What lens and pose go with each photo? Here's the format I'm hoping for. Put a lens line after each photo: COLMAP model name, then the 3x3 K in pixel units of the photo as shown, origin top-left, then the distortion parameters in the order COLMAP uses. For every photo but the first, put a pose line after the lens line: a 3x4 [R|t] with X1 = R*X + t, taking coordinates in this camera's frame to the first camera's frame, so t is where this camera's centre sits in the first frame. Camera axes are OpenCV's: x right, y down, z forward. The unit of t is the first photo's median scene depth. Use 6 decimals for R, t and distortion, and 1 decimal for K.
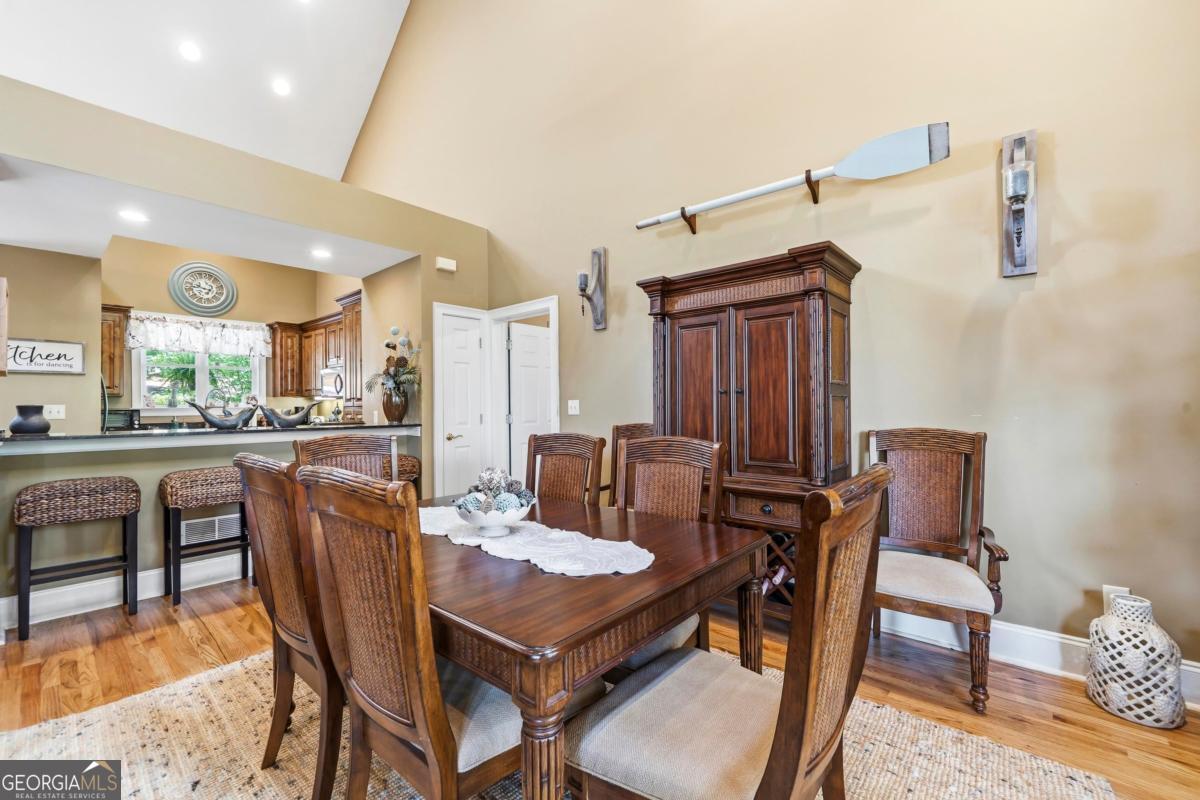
lens RADIAL K [[501.3, 0, 597.1], [0, 501.3, 401.4], [0, 0, 1]] dist [0.001383, 0.000042]
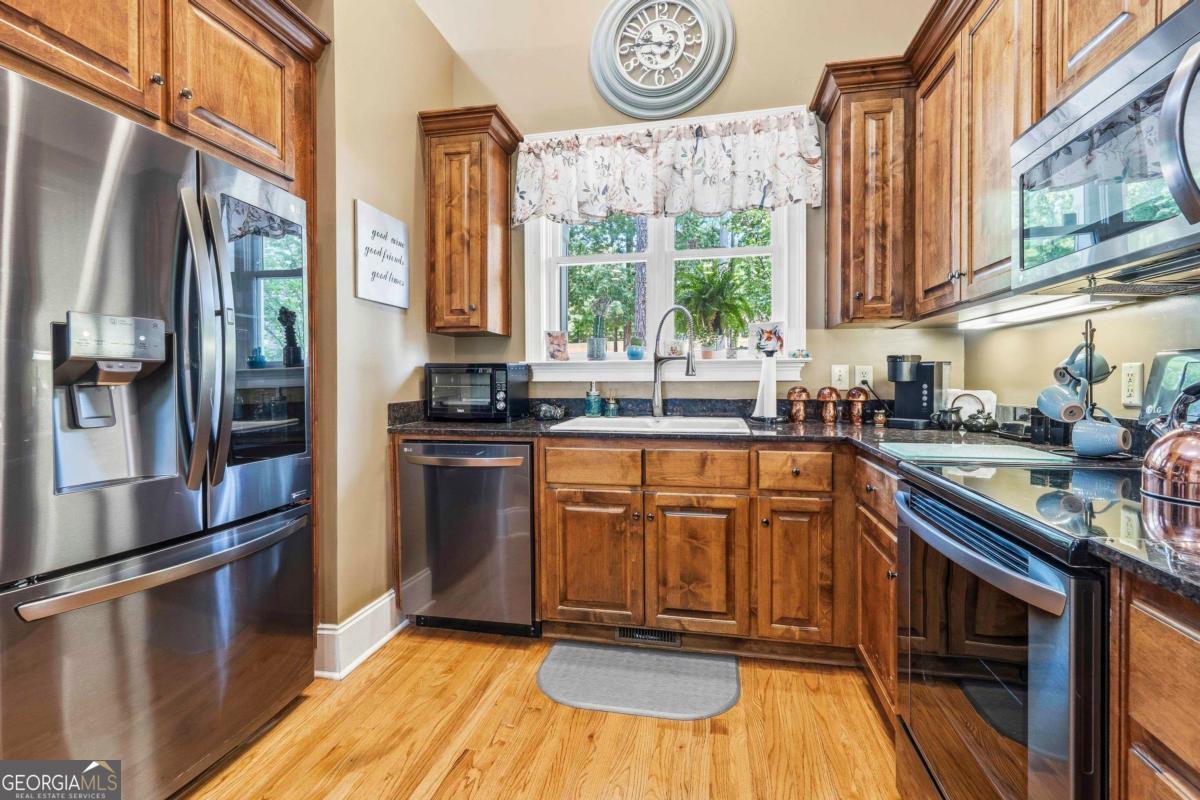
lens RADIAL K [[555.3, 0, 601.5], [0, 555.3, 390.0], [0, 0, 1]] dist [-0.004121, 0.000765]
pose [[0.485769, 0.019598, -0.873867, -0.412899], [0.002691, 0.999710, 0.023917, 0.022783], [0.874083, -0.013970, 0.485576, 0.716624]]
